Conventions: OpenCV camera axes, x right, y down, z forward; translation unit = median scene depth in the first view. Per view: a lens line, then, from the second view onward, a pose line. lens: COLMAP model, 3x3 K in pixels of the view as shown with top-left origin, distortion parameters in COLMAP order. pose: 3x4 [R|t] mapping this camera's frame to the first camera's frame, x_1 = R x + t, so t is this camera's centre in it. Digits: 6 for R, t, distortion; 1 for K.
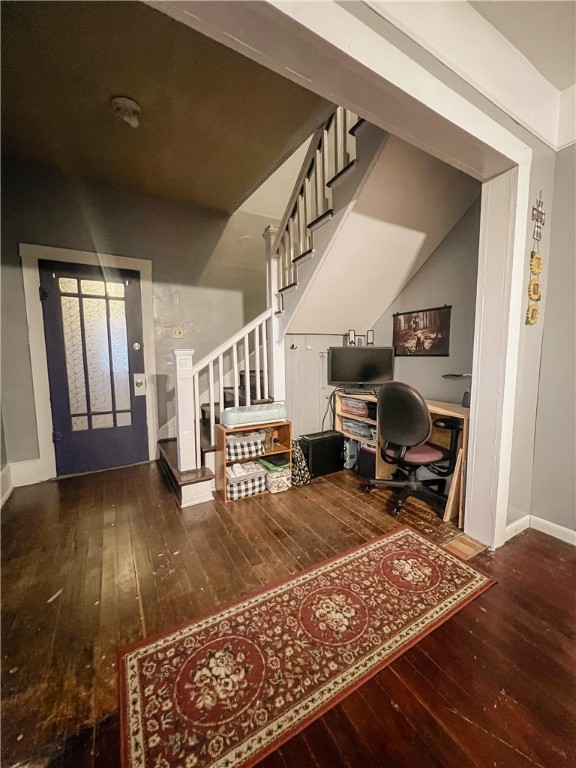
lens RADIAL K [[308.8, 0, 288.2], [0, 308.8, 383.6], [0, 0, 1]] dist [0.011517, -0.000328]
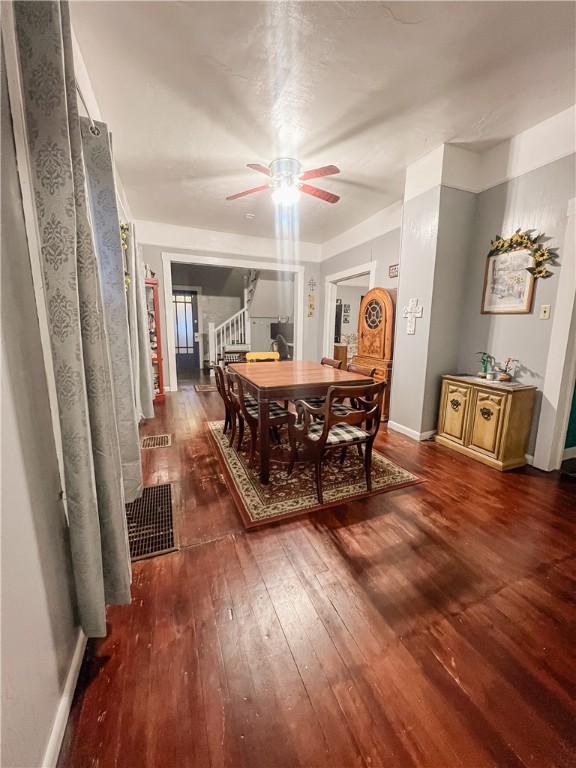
lens RADIAL K [[308.8, 0, 290.4], [0, 308.8, 381.9], [0, 0, 1]] dist [0.011517, -0.000328]
pose [[0.988298, 0.042067, -0.146623, 0.677850], [-0.031034, 0.996568, 0.076736, 0.156103], [0.149348, -0.071288, 0.986212, -1.436833]]
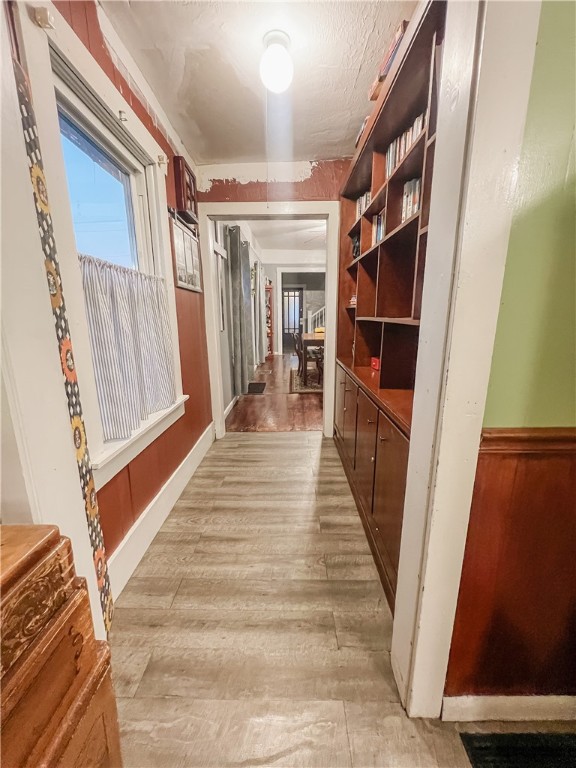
lens RADIAL K [[308.8, 0, 289.7], [0, 308.8, 383.7], [0, 0, 1]] dist [0.011517, -0.000328]
pose [[0.857485, 0.116714, -0.501096, 1.262222], [-0.053412, 0.988862, 0.138923, 0.228416], [0.511729, -0.092360, 0.854168, -2.152771]]
